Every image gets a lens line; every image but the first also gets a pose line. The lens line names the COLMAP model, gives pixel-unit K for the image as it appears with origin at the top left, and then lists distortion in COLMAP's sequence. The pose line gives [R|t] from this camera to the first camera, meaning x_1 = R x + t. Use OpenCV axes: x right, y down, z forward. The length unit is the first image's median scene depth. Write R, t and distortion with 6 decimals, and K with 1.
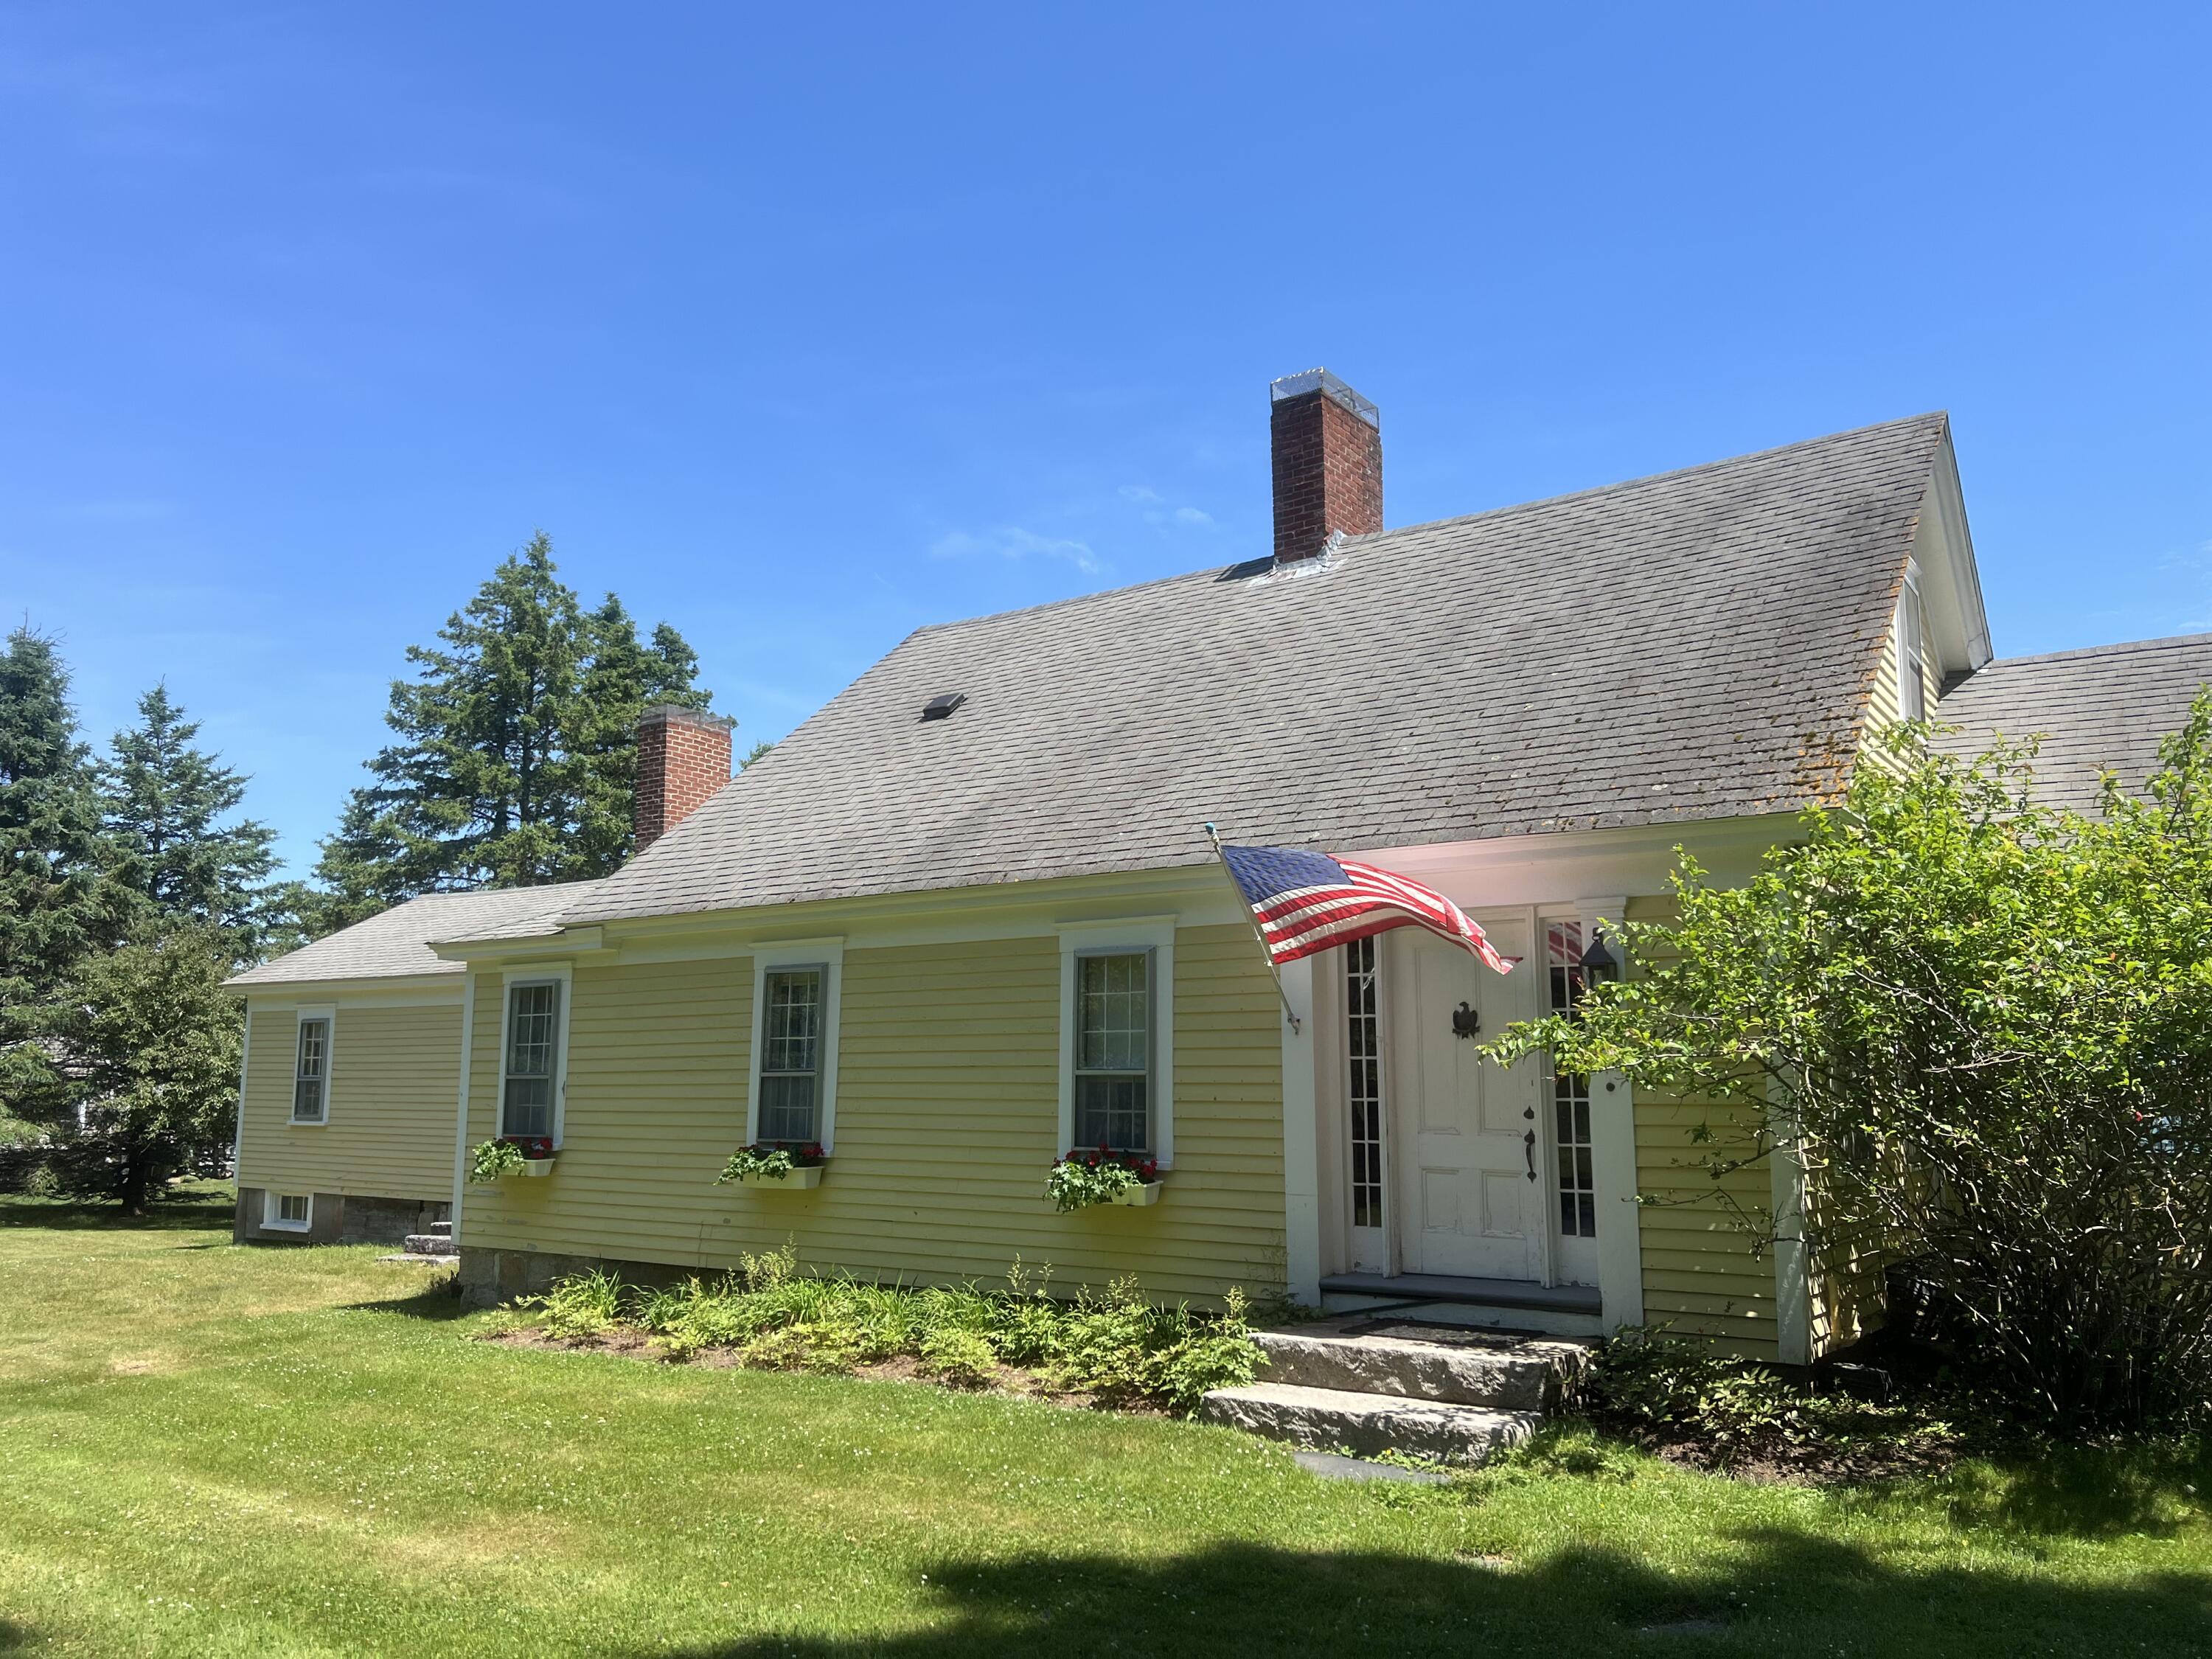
lens RADIAL K [[1651.1, 0, 1105.0], [0, 1651.1, 833.0], [0, 0, 1]] dist [0.054933, -0.054553]
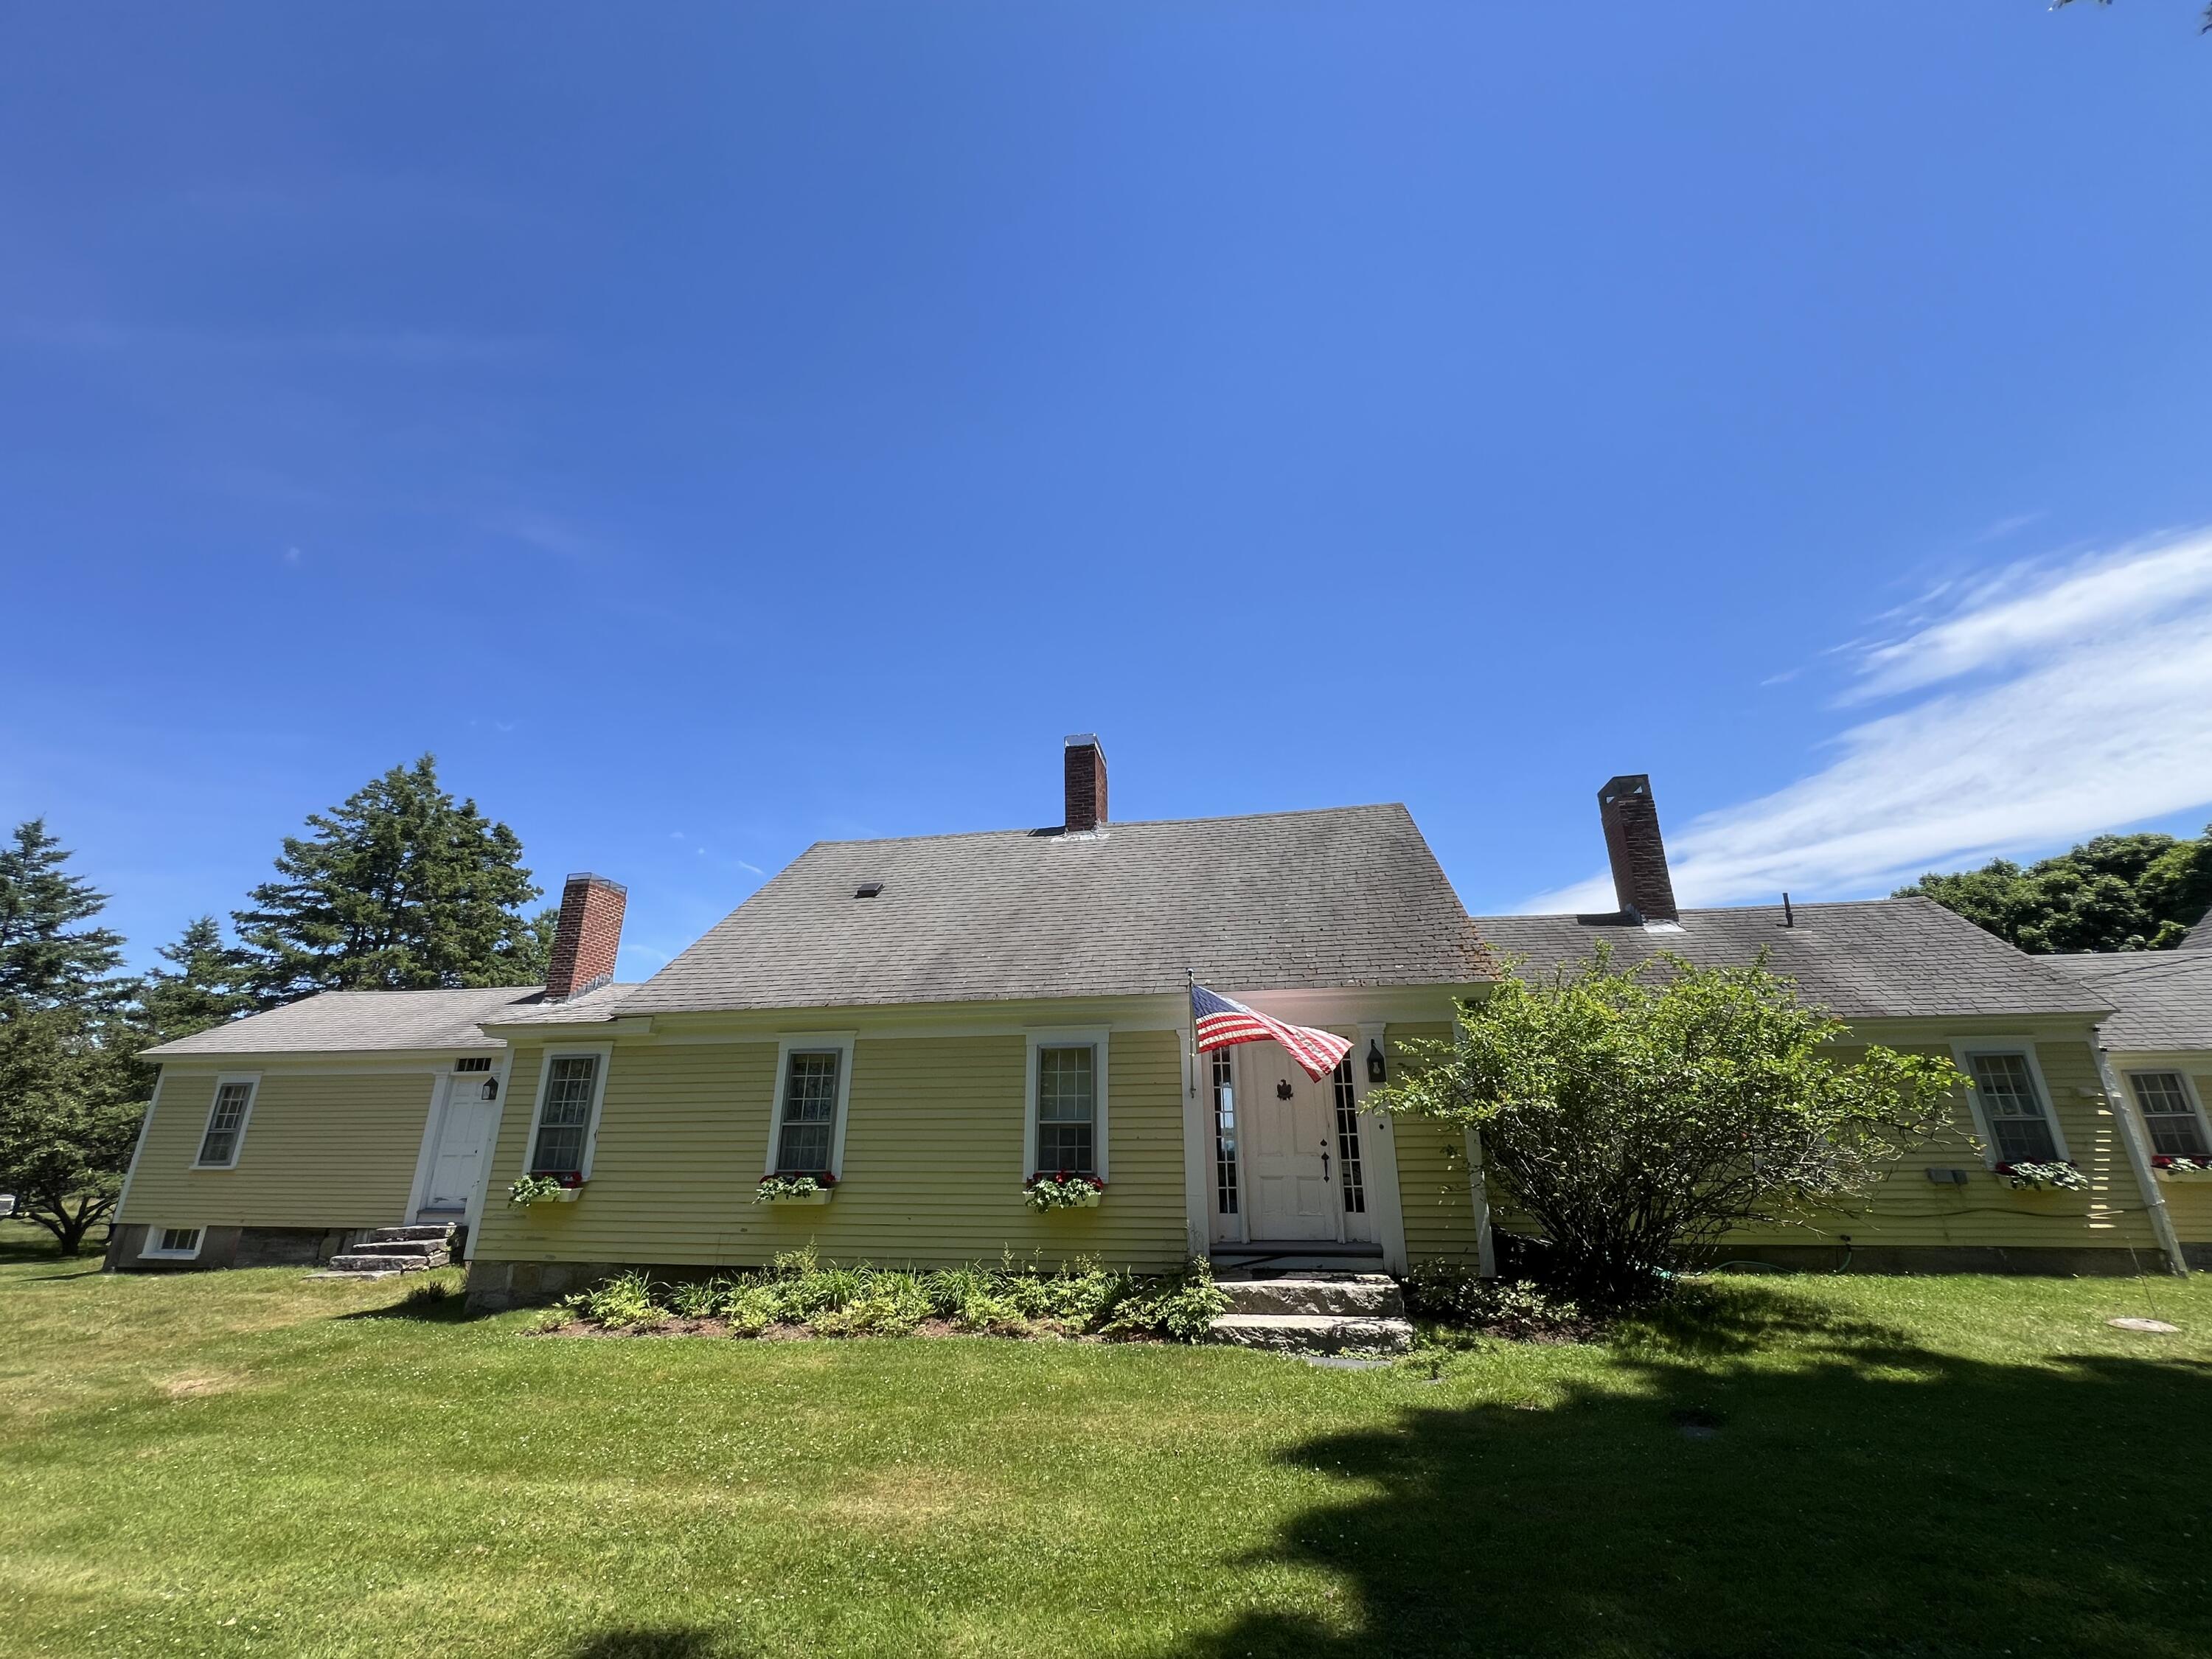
lens RADIAL K [[885.6, 0, 1098.3], [0, 885.6, 835.9], [0, 0, 1]] dist [-0.003274, 0.000986]
pose [[0.907469, 0.128976, 0.399832, -0.273374], [-0.056290, 0.980456, -0.188512, 0.024272], [-0.416332, 0.148563, 0.896993, 0.124297]]
